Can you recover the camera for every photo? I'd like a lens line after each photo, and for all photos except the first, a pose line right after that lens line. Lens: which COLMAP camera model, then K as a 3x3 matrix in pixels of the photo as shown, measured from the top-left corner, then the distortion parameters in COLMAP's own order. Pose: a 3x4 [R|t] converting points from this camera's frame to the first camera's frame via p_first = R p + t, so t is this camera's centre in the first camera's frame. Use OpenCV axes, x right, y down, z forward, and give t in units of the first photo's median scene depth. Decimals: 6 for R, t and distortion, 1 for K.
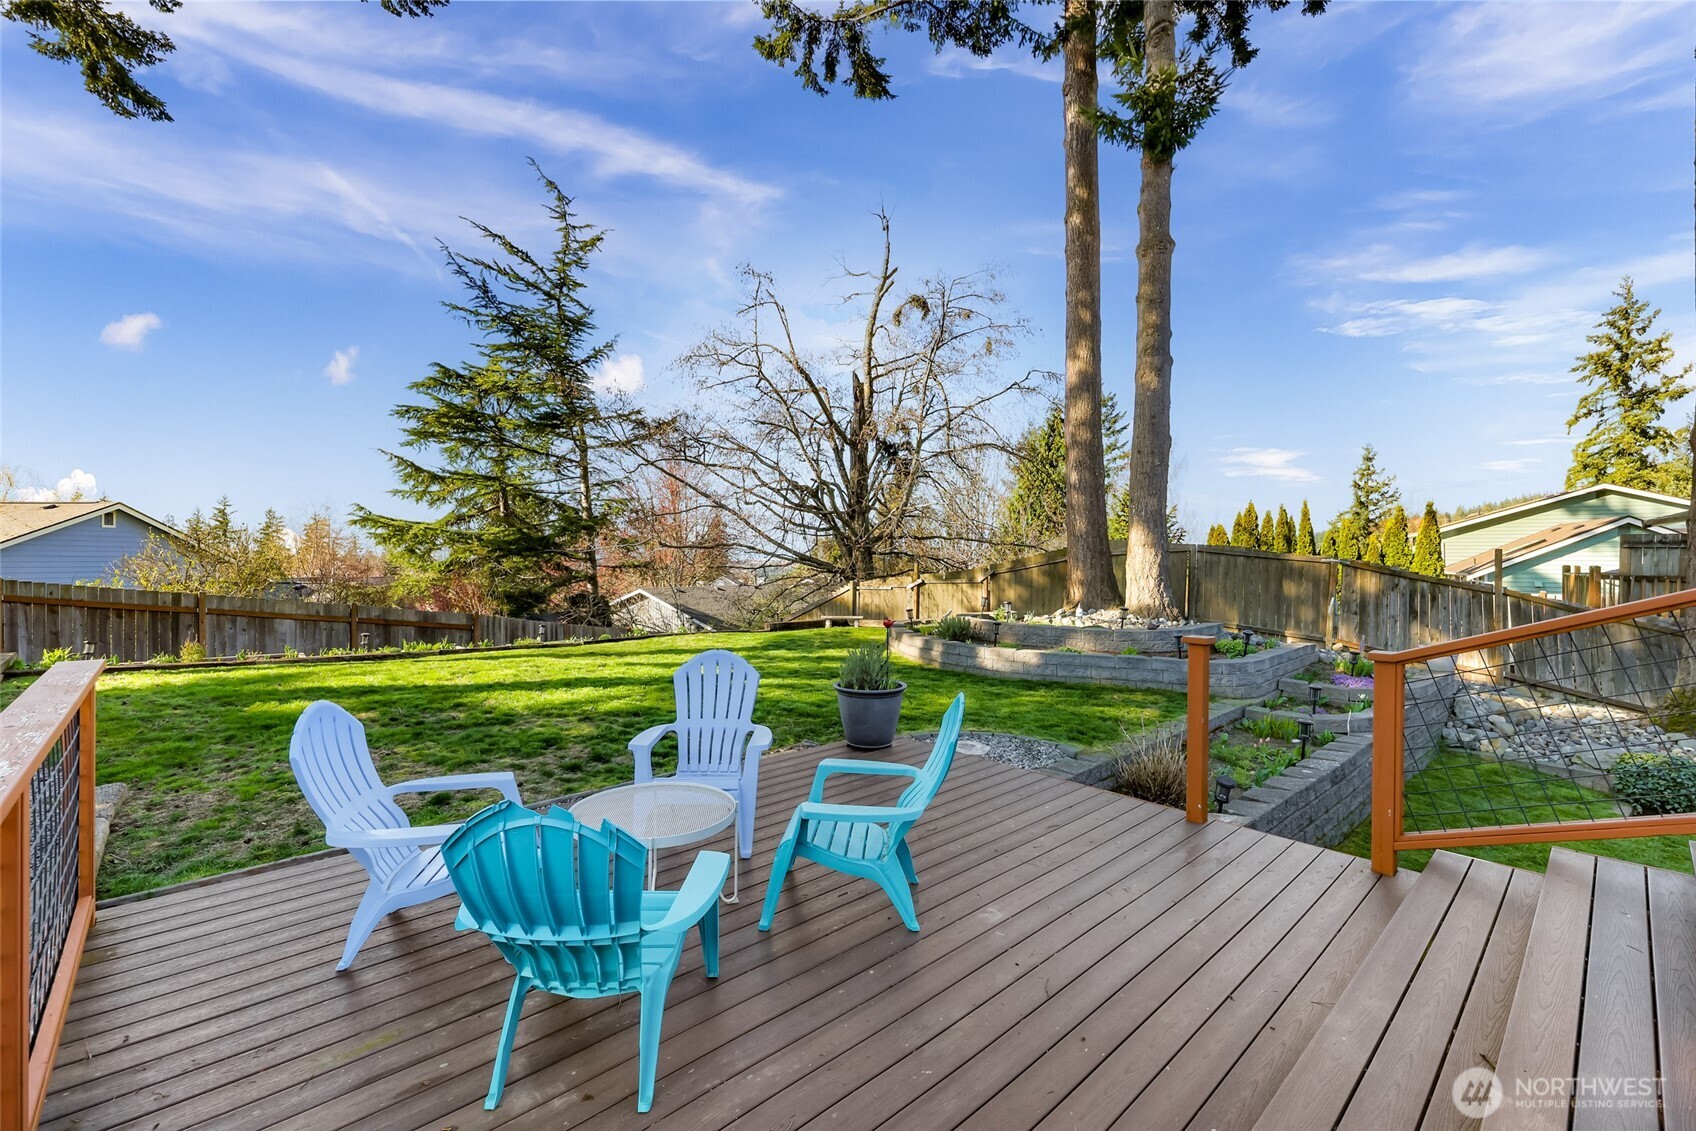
lens RADIAL K [[708.0, 0, 843.6], [0, 708.0, 562.1], [0, 0, 1]] dist [0.002675, -0.000456]
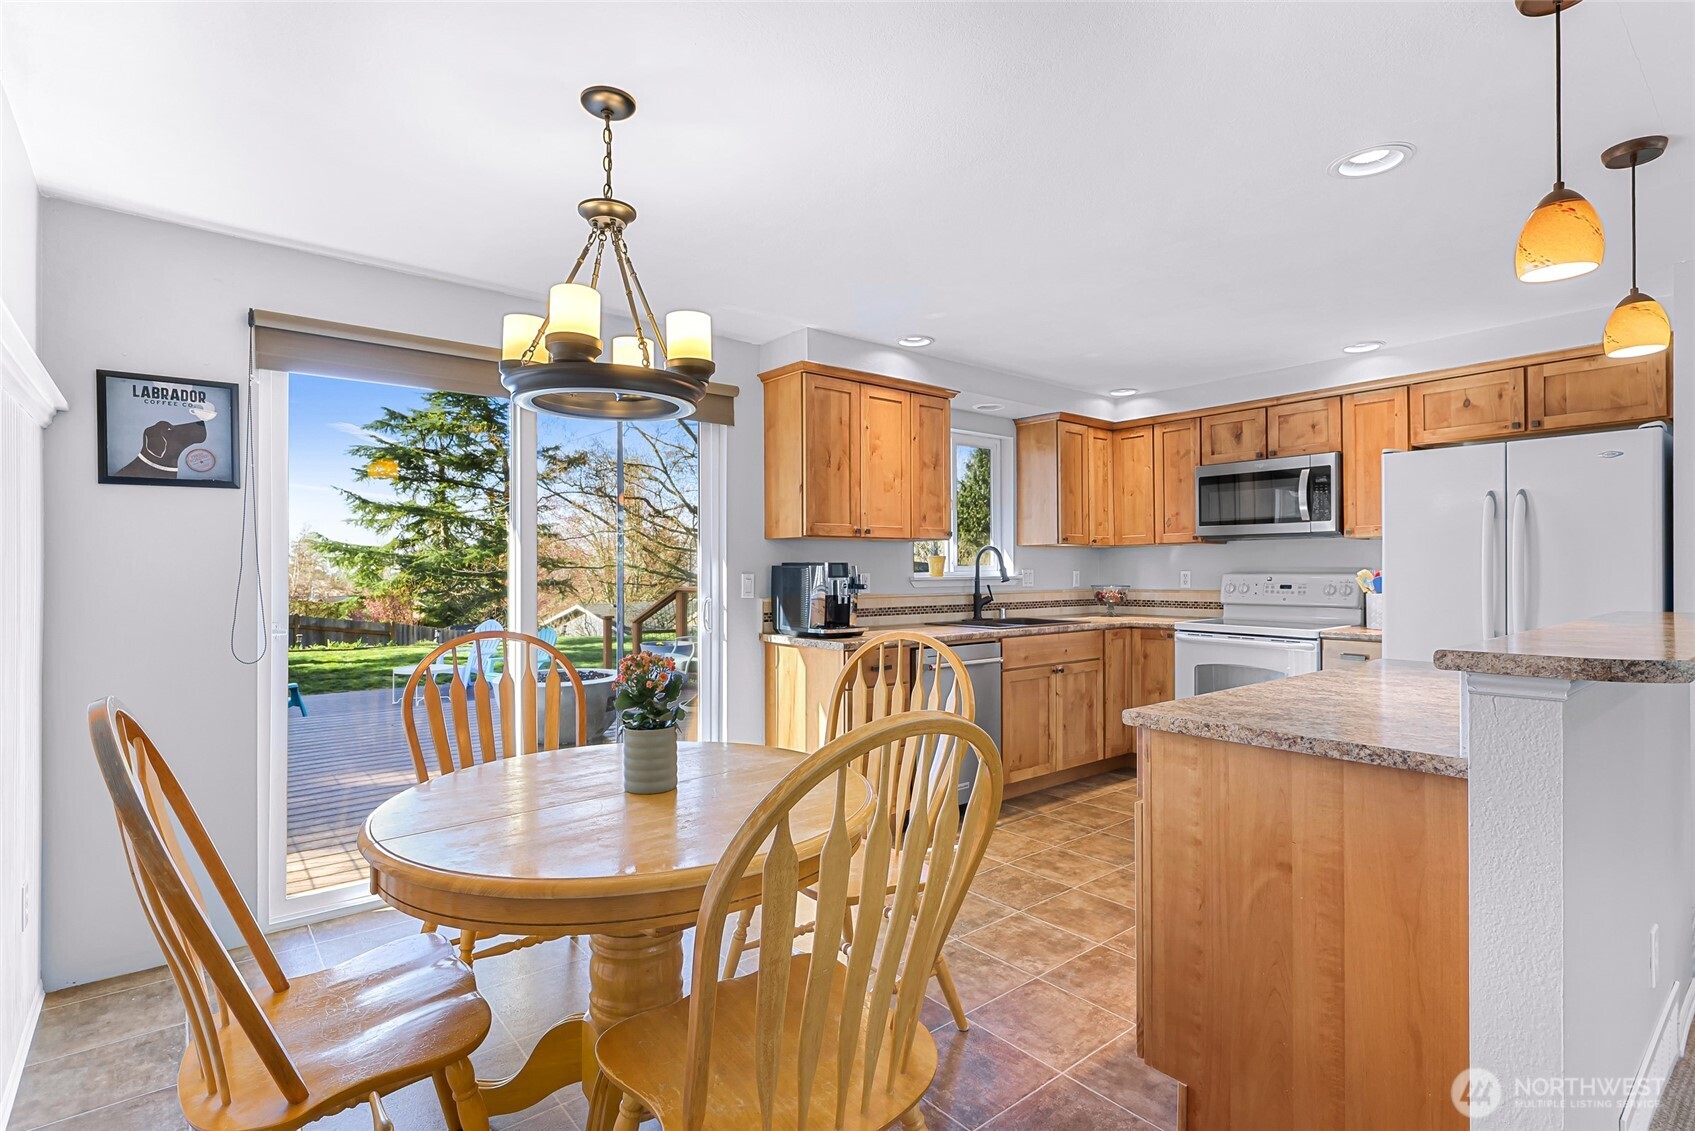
lens RADIAL K [[802.4, 0, 847.3], [0, 802.4, 566.7], [0, 0, 1]] dist [0.000900, -0.000267]
pose [[0.998863, -0.005310, -0.047383, 0.246823], [0.004677, 0.999899, -0.013453, -0.002423], [0.047450, 0.013216, 0.998786, -0.270941]]
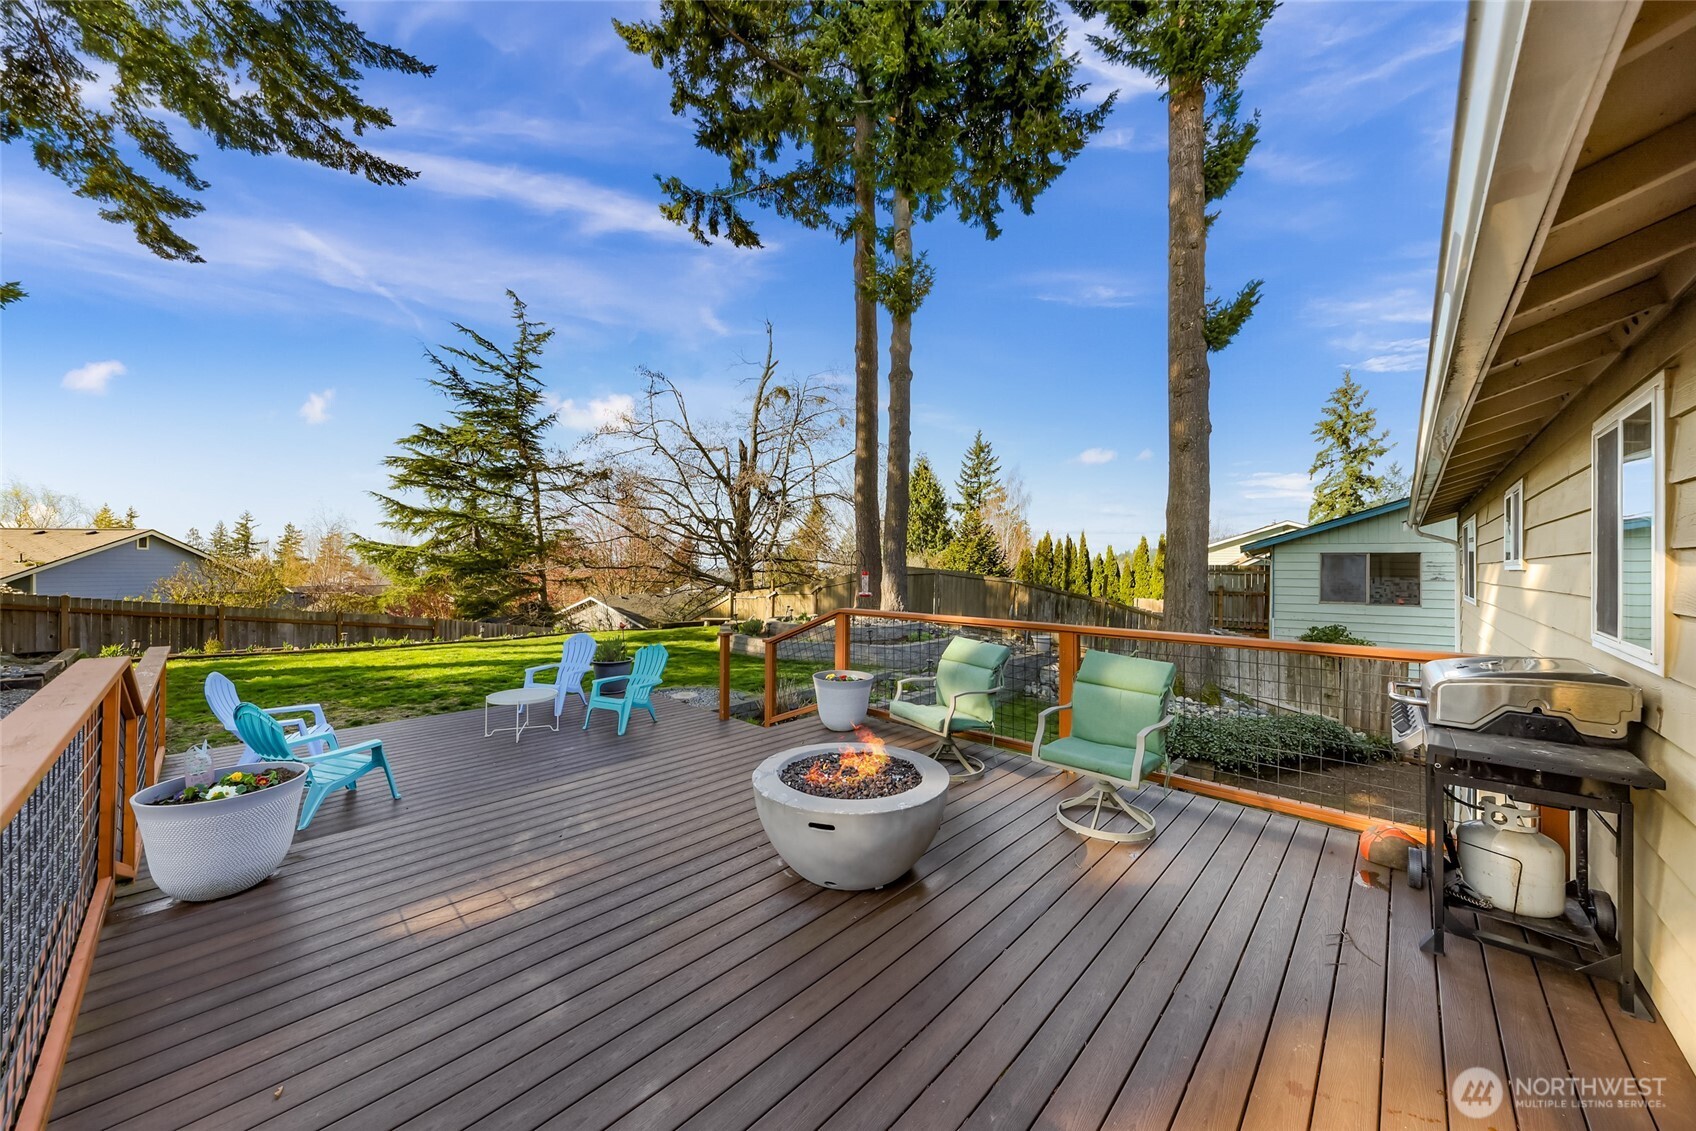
lens RADIAL K [[588.7, 0, 852.4], [0, 588.7, 561.9], [0, 0, 1]] dist [-0.002580, 0.000666]
pose [[0.996518, 0.001829, 0.083356, 0.132894], [-0.000698, 0.999907, -0.013598, -0.014696], [-0.083373, 0.013493, 0.996427, -0.144104]]
